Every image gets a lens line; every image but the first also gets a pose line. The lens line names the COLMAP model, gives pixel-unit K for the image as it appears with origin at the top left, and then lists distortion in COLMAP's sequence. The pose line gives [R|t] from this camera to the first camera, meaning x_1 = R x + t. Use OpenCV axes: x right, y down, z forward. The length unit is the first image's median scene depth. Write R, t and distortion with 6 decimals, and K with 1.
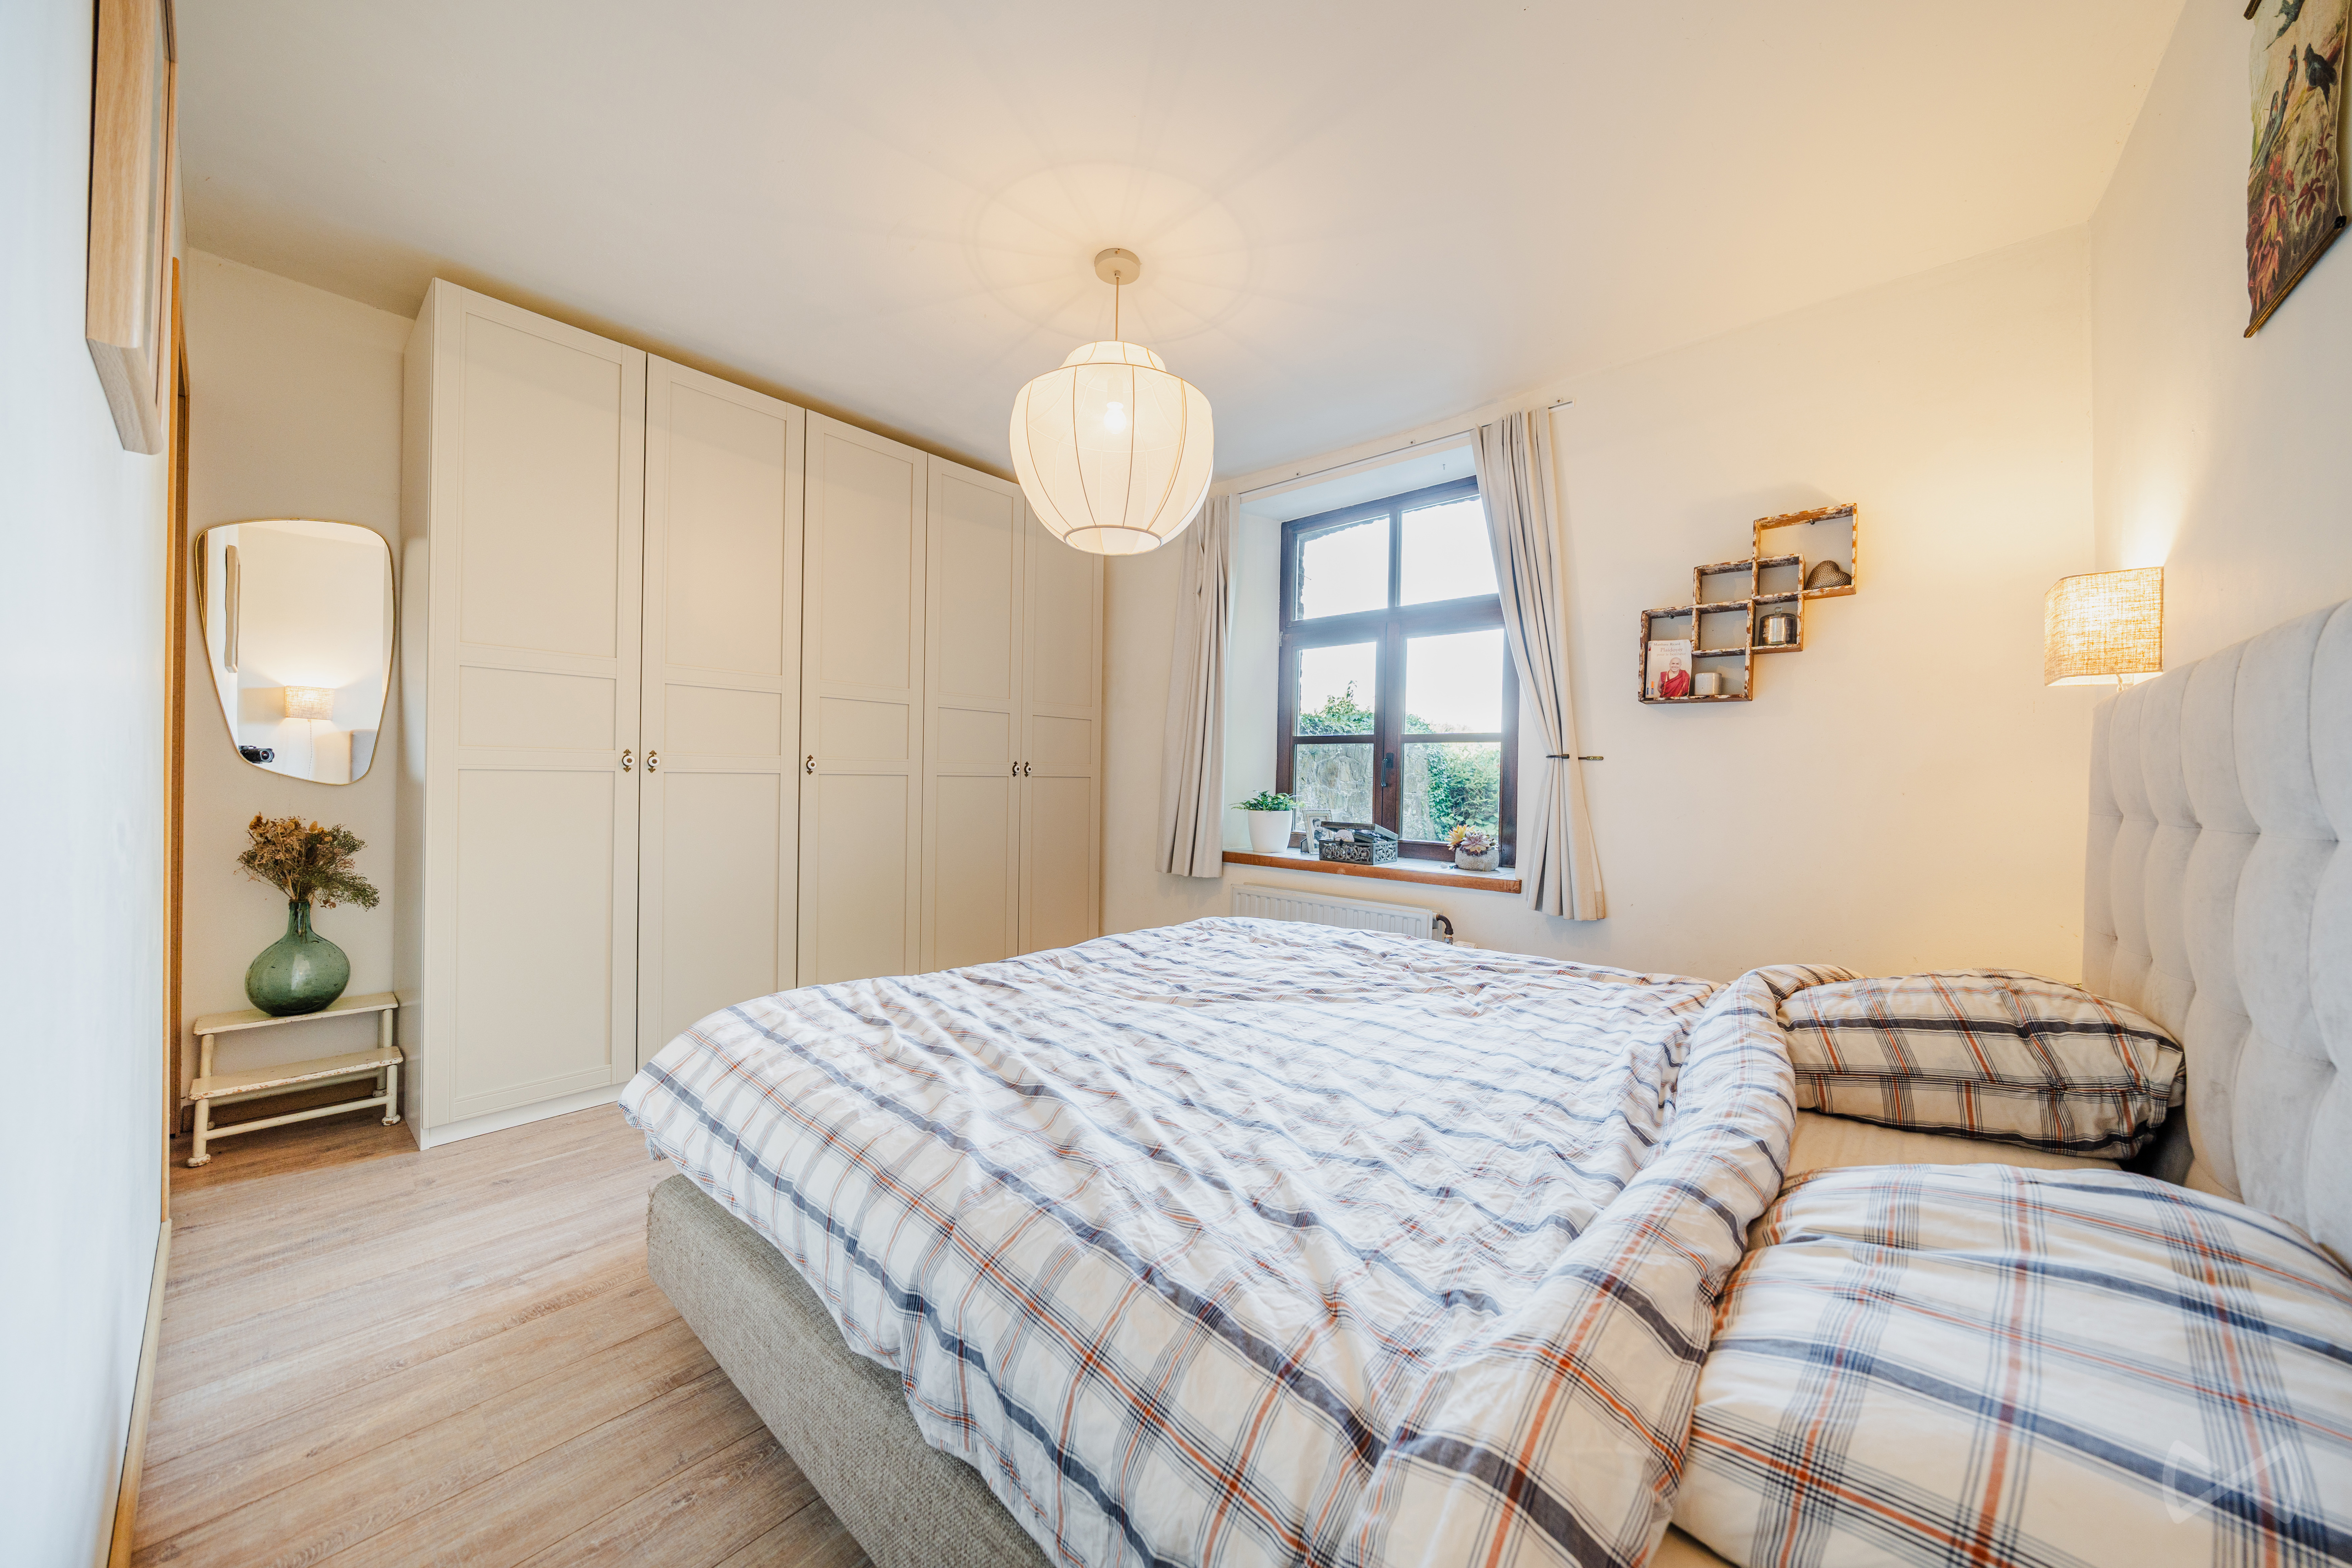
lens RADIAL K [[795.1, 0, 1183.9], [0, 795.1, 779.7], [0, 0, 1]] dist [-0.001372, 0.000006]
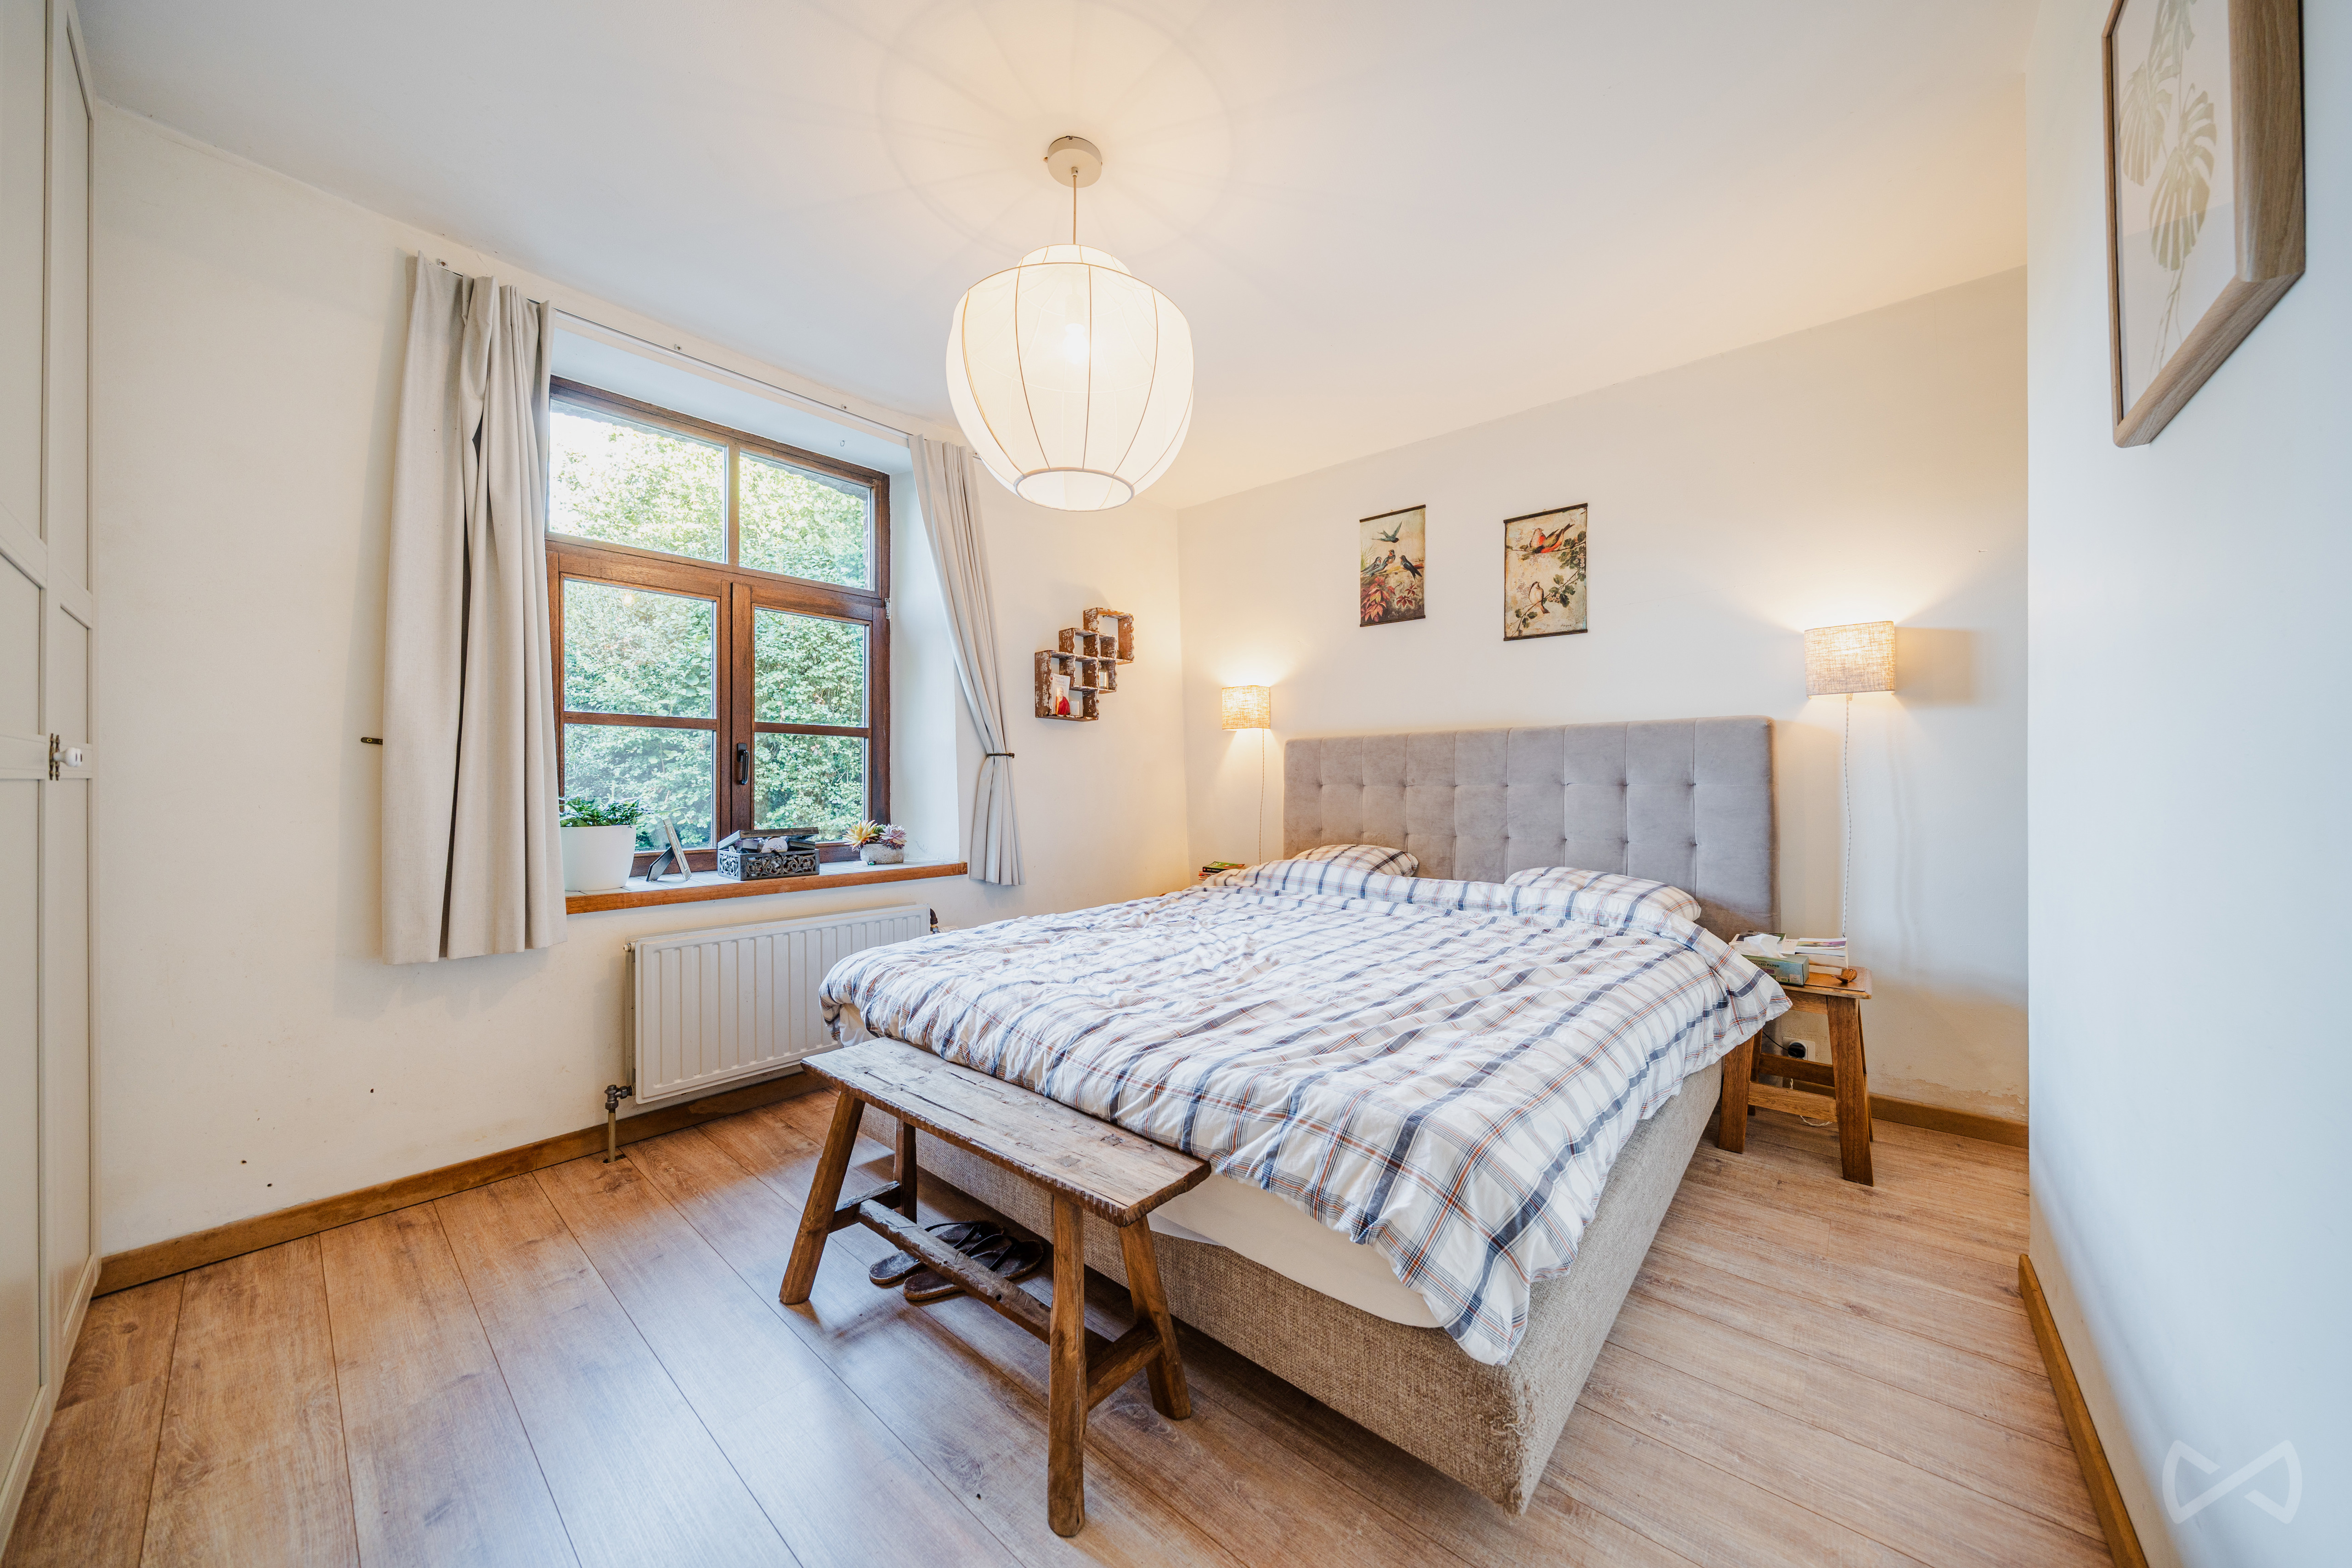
lens RADIAL K [[795.1, 0, 1180.2], [0, 795.1, 779.4], [0, 0, 1]] dist [-0.001372, 0.000006]
pose [[0.010028, -0.015629, 0.999828, -0.823211], [0.005494, 0.999864, 0.015574, -0.010021], [-0.999935, 0.005337, 0.010113, 0.784606]]
